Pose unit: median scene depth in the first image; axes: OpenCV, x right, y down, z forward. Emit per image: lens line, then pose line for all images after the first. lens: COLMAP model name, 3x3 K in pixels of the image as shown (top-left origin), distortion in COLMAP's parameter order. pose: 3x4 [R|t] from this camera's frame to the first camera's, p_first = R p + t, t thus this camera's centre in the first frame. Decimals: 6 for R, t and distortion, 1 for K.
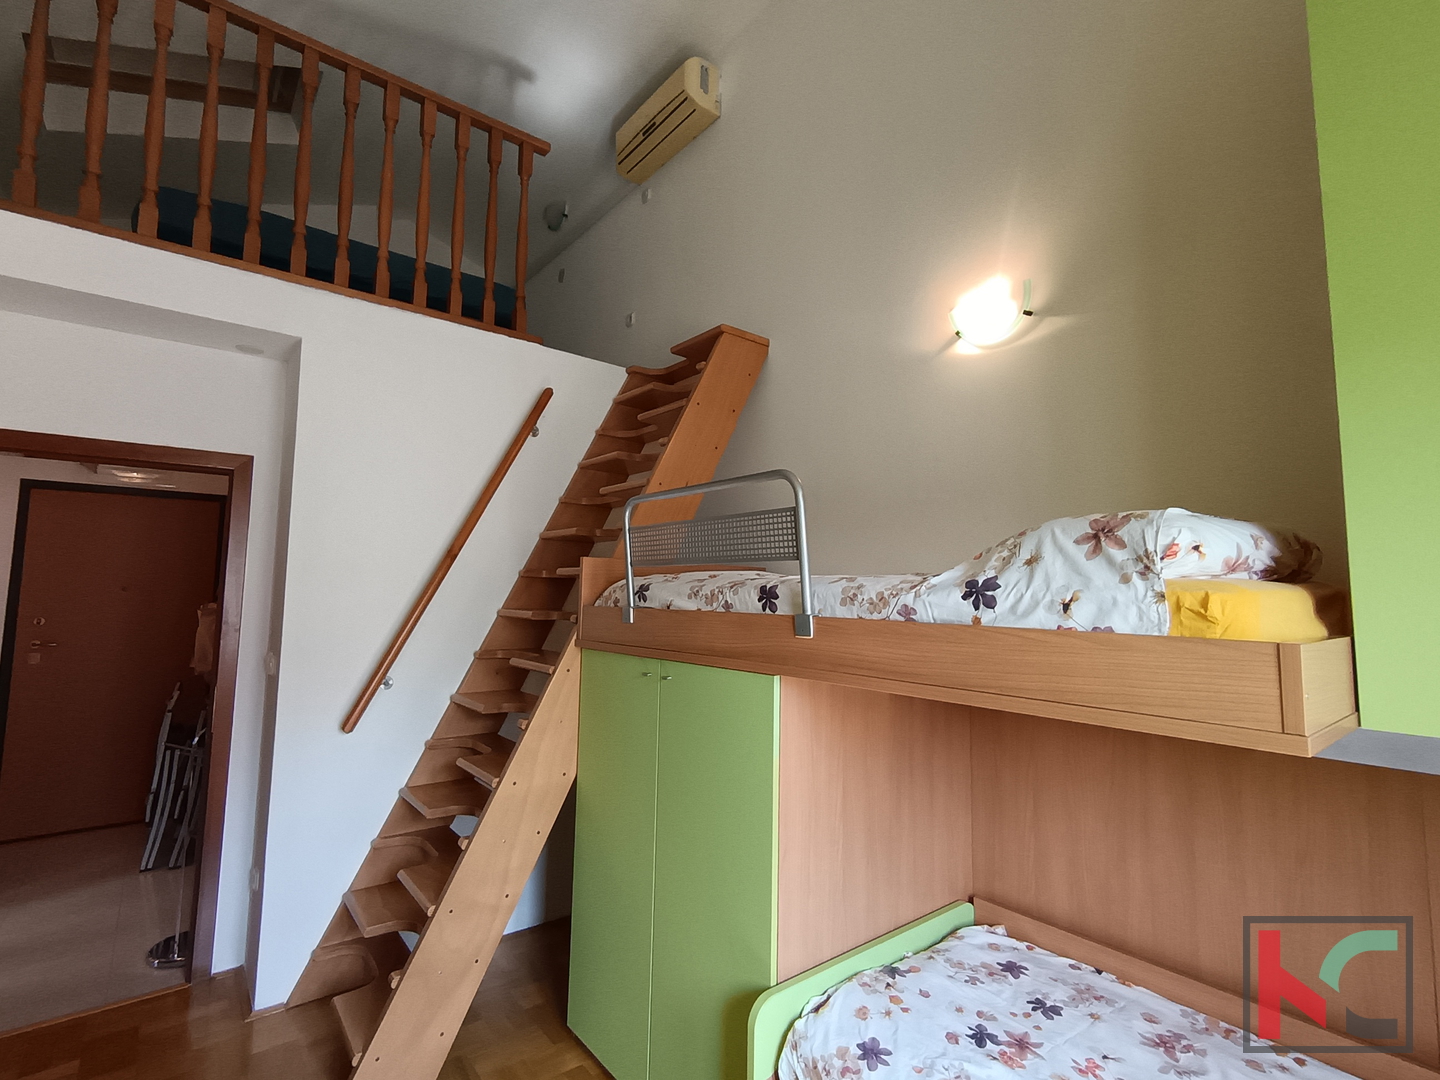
lens RADIAL K [[684.6, 0, 720.5], [0, 684.6, 531.5], [0, 0, 1]] dist [-0.000979, 0.000939]
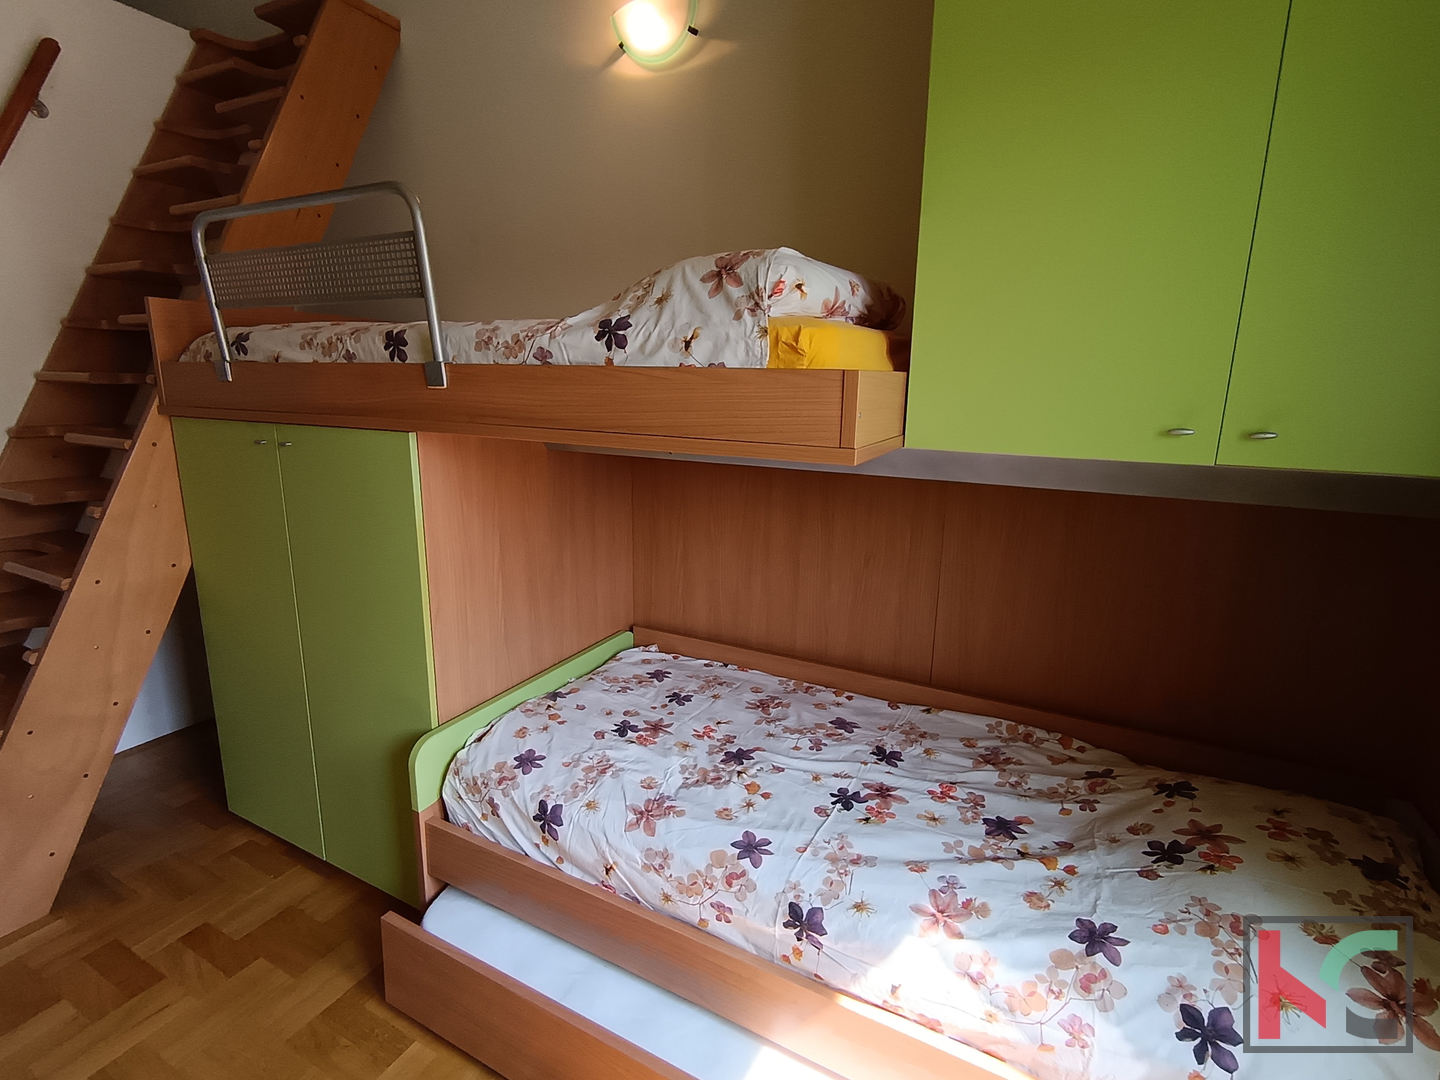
lens RADIAL K [[684.6, 0, 716.5], [0, 684.6, 528.3], [0, 0, 1]] dist [-0.000979, 0.000939]
pose [[0.916120, -0.088404, 0.391035, 0.079503], [-0.036741, 0.952765, 0.301476, 0.040334], [-0.399217, -0.290556, 0.869600, 0.011996]]
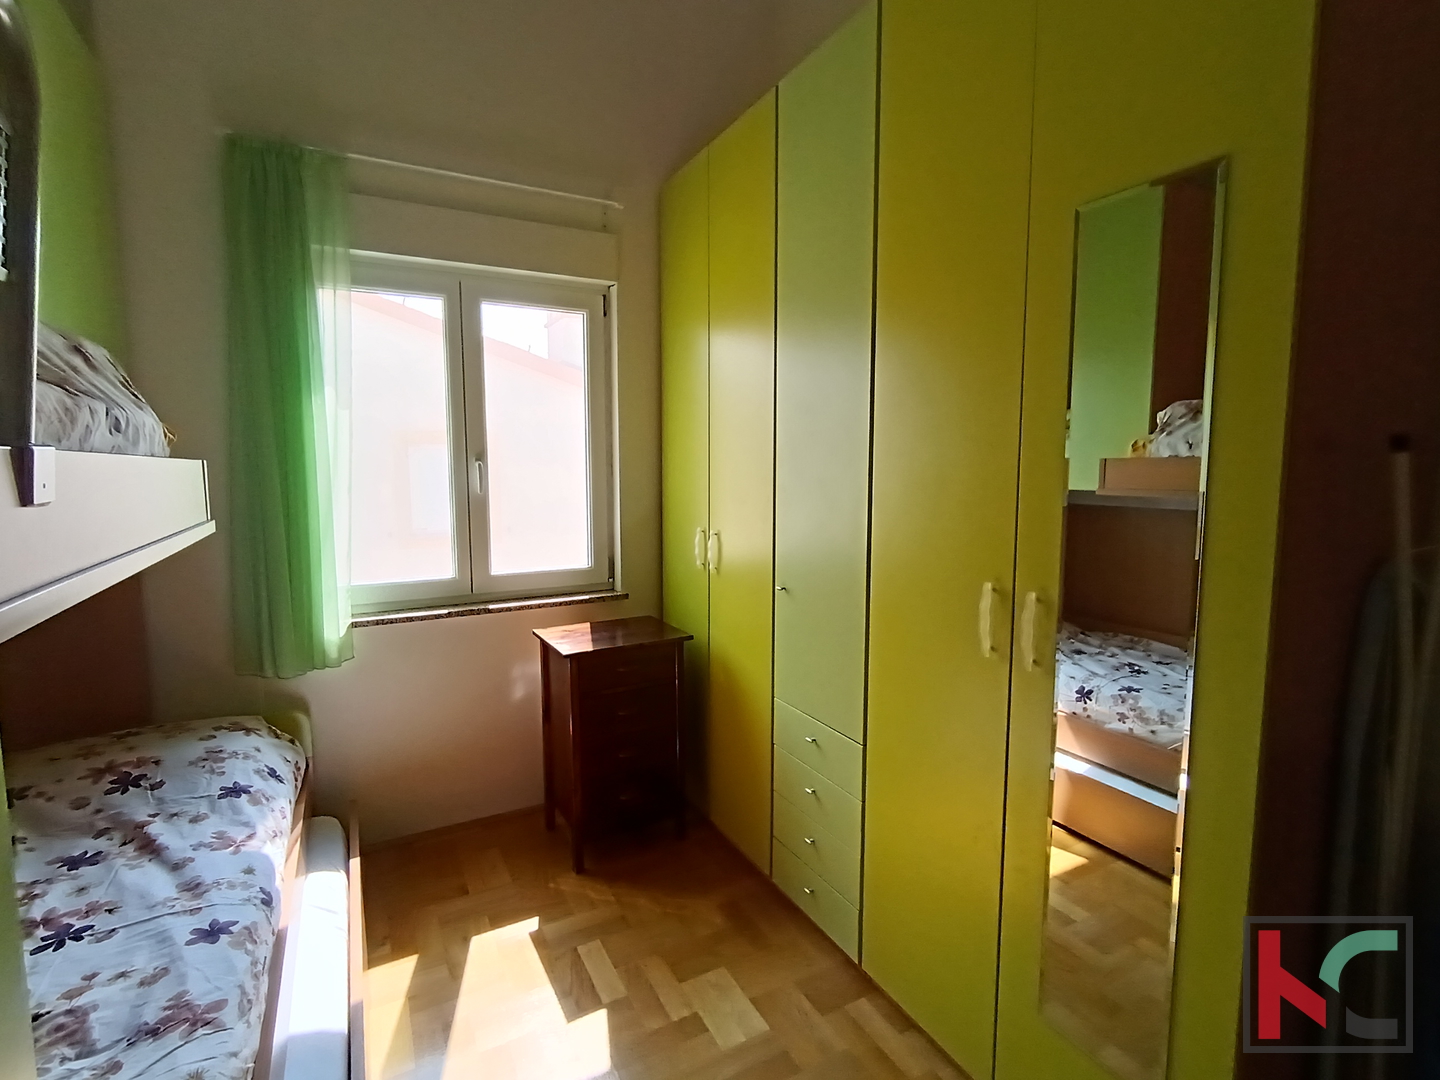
lens RADIAL K [[684.6, 0, 723.0], [0, 684.6, 526.1], [0, 0, 1]] dist [-0.000979, 0.000939]
pose [[-0.985202, -0.030888, 0.168591, -0.270510], [-0.030457, 0.999523, 0.005144, 0.134667], [-0.168669, -0.000067, -0.985673, 1.151911]]
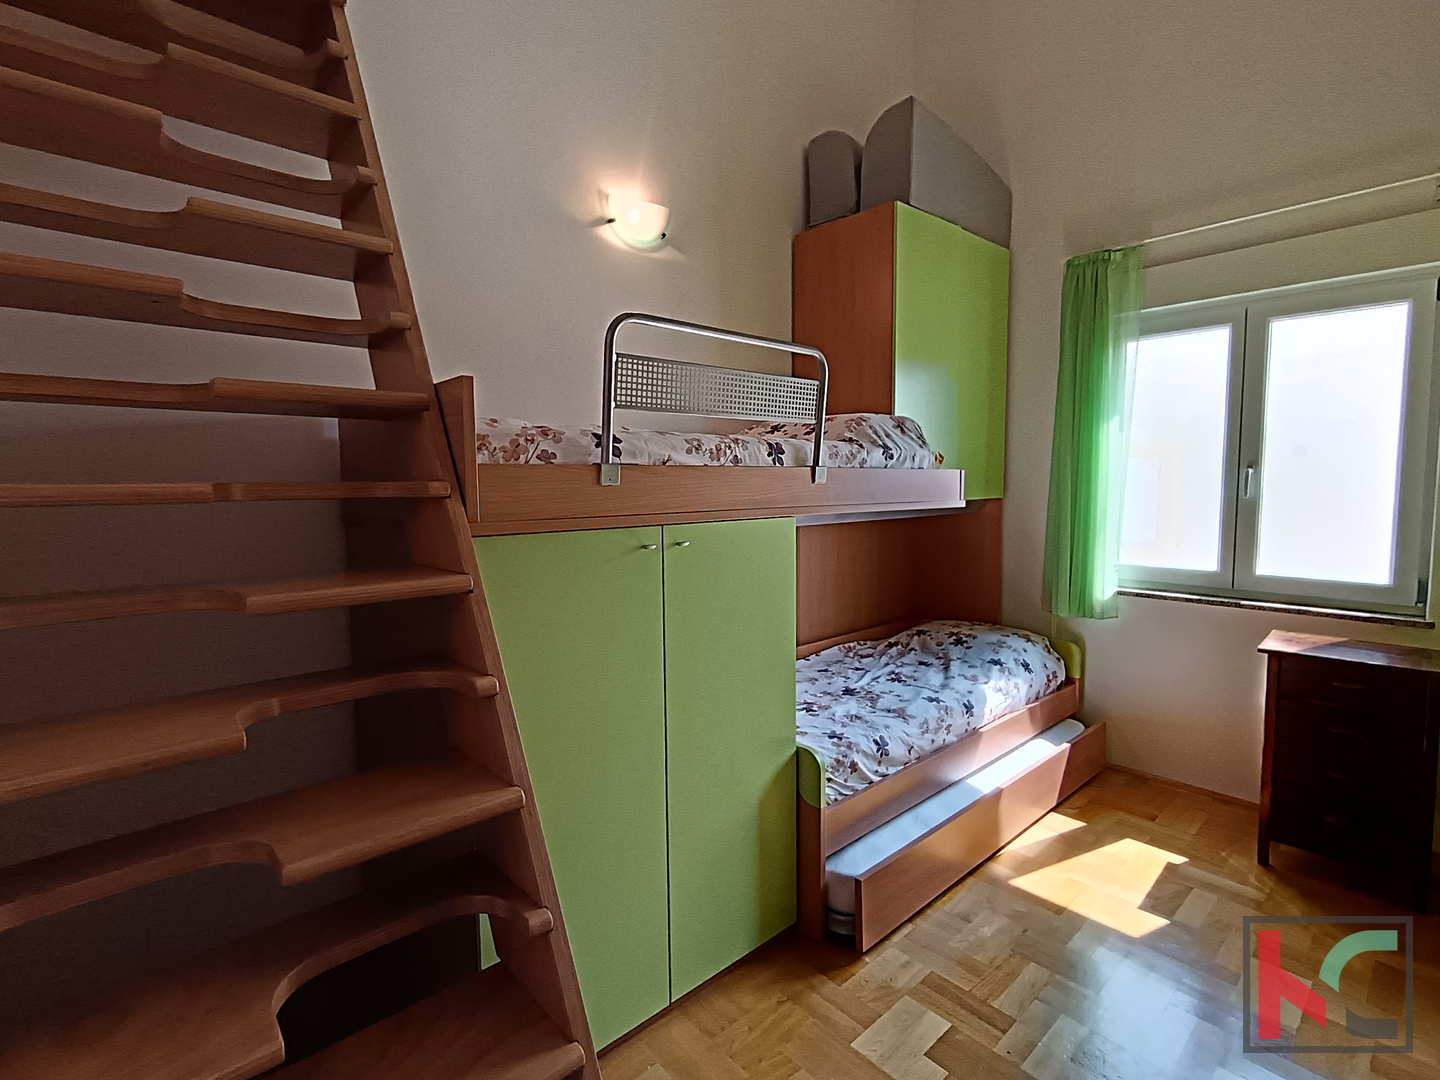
lens RADIAL K [[684.6, 0, 712.5], [0, 684.6, 526.8], [0, 0, 1]] dist [-0.000979, 0.000939]
pose [[-0.054186, -0.085832, 0.994835, -1.048814], [-0.084882, 0.993088, 0.081058, 0.131356], [-0.994917, -0.080051, -0.061097, 1.127973]]
